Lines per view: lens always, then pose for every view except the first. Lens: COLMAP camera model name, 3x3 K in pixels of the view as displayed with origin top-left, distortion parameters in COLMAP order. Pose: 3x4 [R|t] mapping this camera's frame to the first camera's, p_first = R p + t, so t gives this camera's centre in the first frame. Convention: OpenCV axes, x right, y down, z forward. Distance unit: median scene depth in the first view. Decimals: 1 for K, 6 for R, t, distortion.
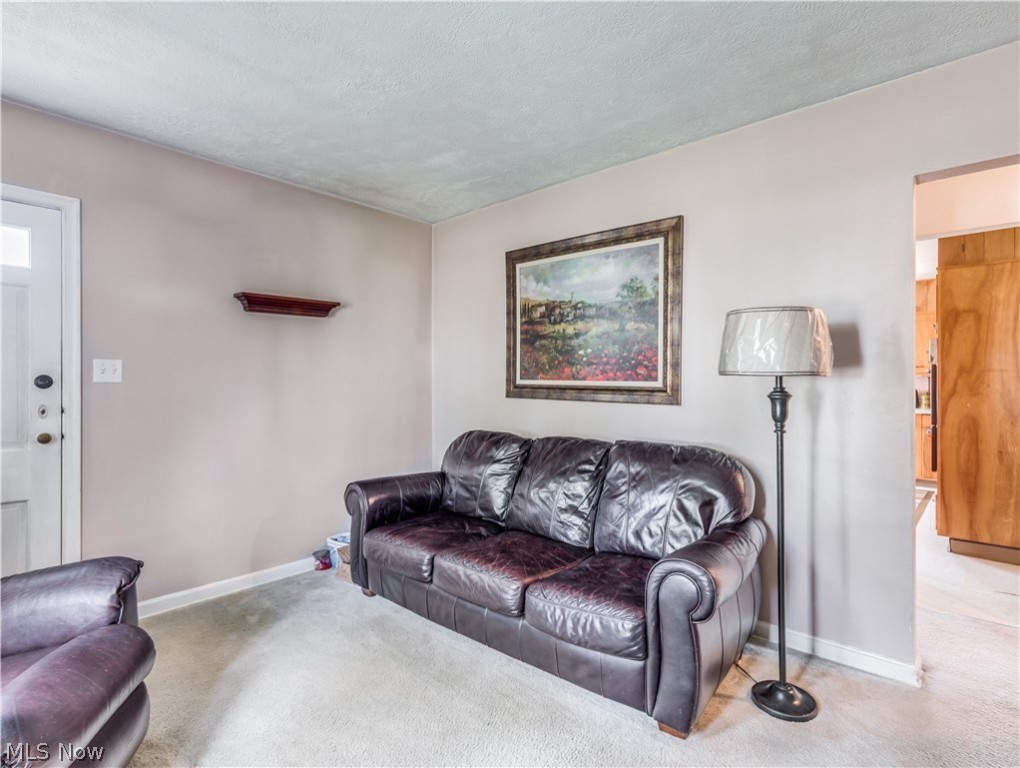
lens RADIAL K [[522.1, 0, 511.8], [0, 522.1, 374.7], [0, 0, 1]] dist [0.001892, -0.000260]
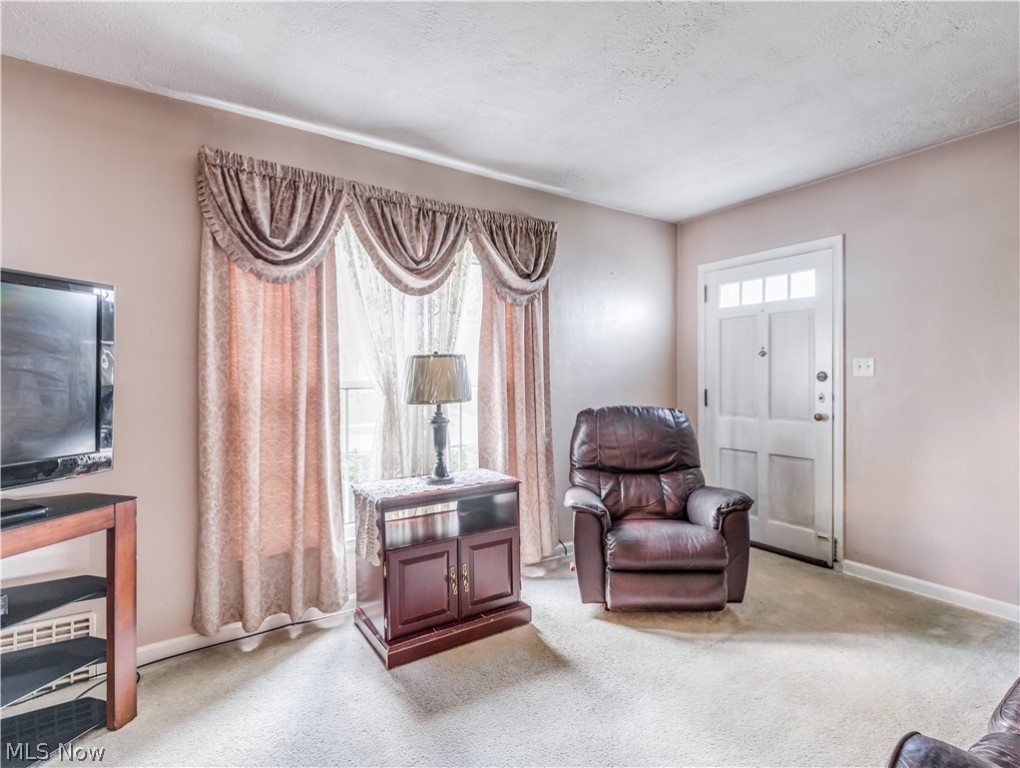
lens RADIAL K [[522.1, 0, 511.8], [0, 522.1, 374.7], [0, 0, 1]] dist [0.001892, -0.000260]
pose [[-0.242901, -0.004165, -0.970042, 0.631066], [0.015438, 0.999848, -0.008159, 0.007770], [0.969928, -0.016958, -0.242800, 0.534166]]
